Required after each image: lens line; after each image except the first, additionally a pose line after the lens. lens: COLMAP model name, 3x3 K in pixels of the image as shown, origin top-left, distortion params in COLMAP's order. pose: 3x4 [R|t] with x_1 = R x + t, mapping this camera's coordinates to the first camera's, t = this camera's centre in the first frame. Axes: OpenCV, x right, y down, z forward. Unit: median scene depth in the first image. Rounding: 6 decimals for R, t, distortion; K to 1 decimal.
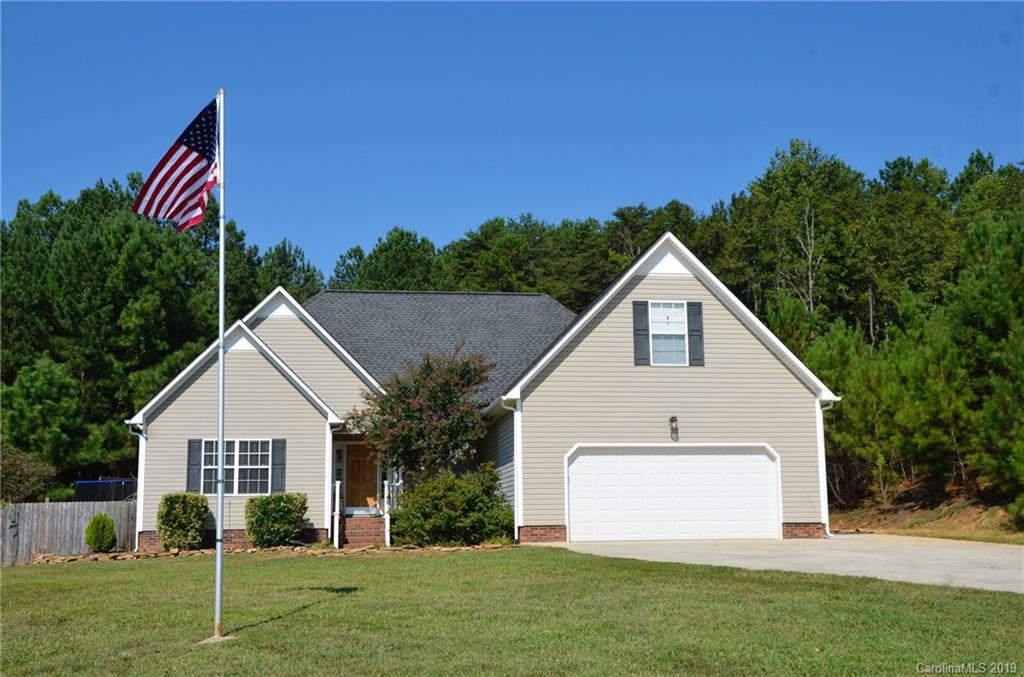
lens RADIAL K [[1152.9, 0, 512.0], [0, 1152.9, 338.5], [0, 0, 1]] dist [0.052288, -0.004930]
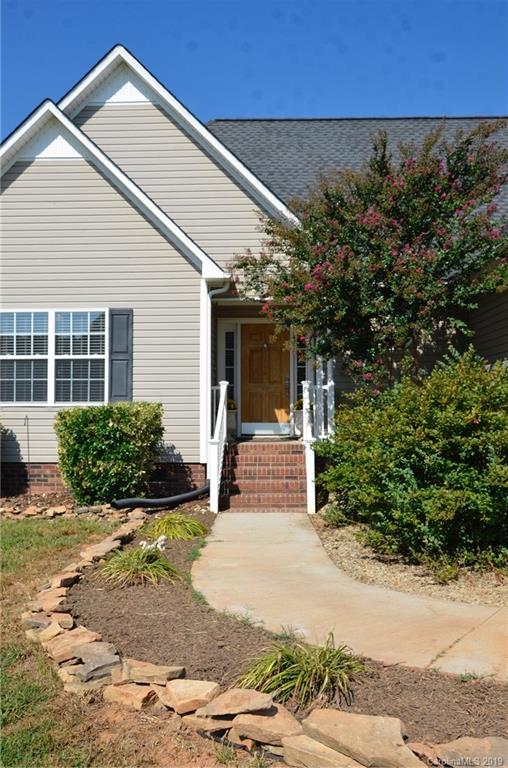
lens RADIAL K [[712.6, 0, 254.0], [0, 712.6, 384.0], [0, 0, 1]] dist [-0.019076, -0.009333]
pose [[0.986023, 0.002226, -0.166594, -0.077194], [0.018425, 0.992320, 0.122316, 0.082710], [0.165587, -0.123676, 0.978410, 0.663961]]
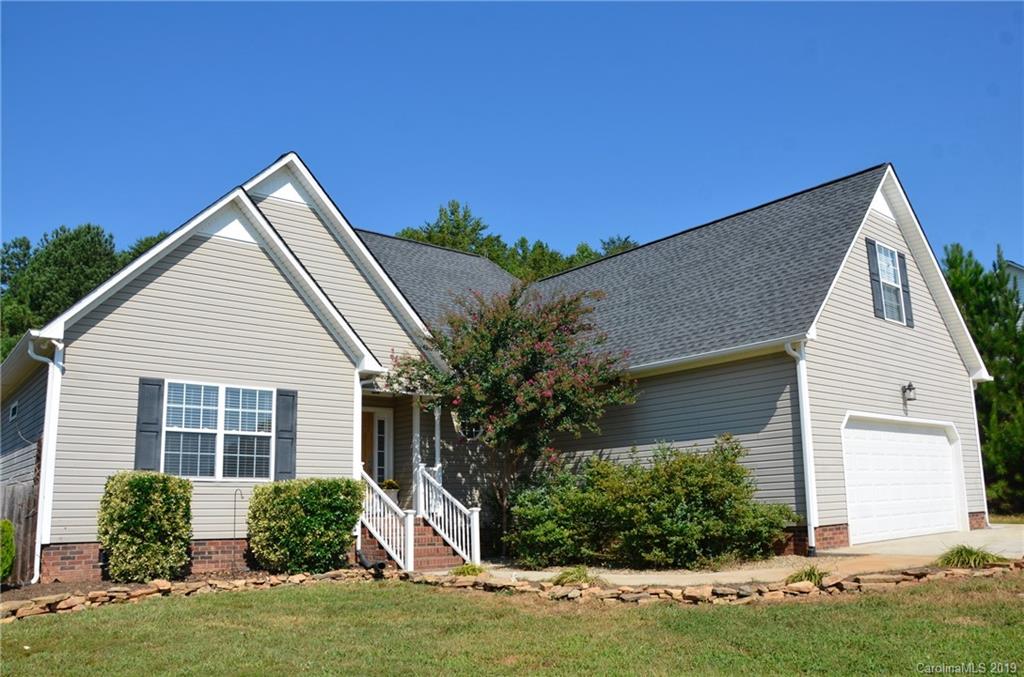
lens RADIAL K [[794.9, 0, 512.0], [0, 794.9, 338.5], [0, 0, 1]] dist [-0.156764, 0.105199]
pose [[0.845672, 0.103908, 0.523490, -0.324439], [-0.075753, 0.994303, -0.074985, 0.082776], [-0.528299, 0.023756, 0.848726, 0.588161]]
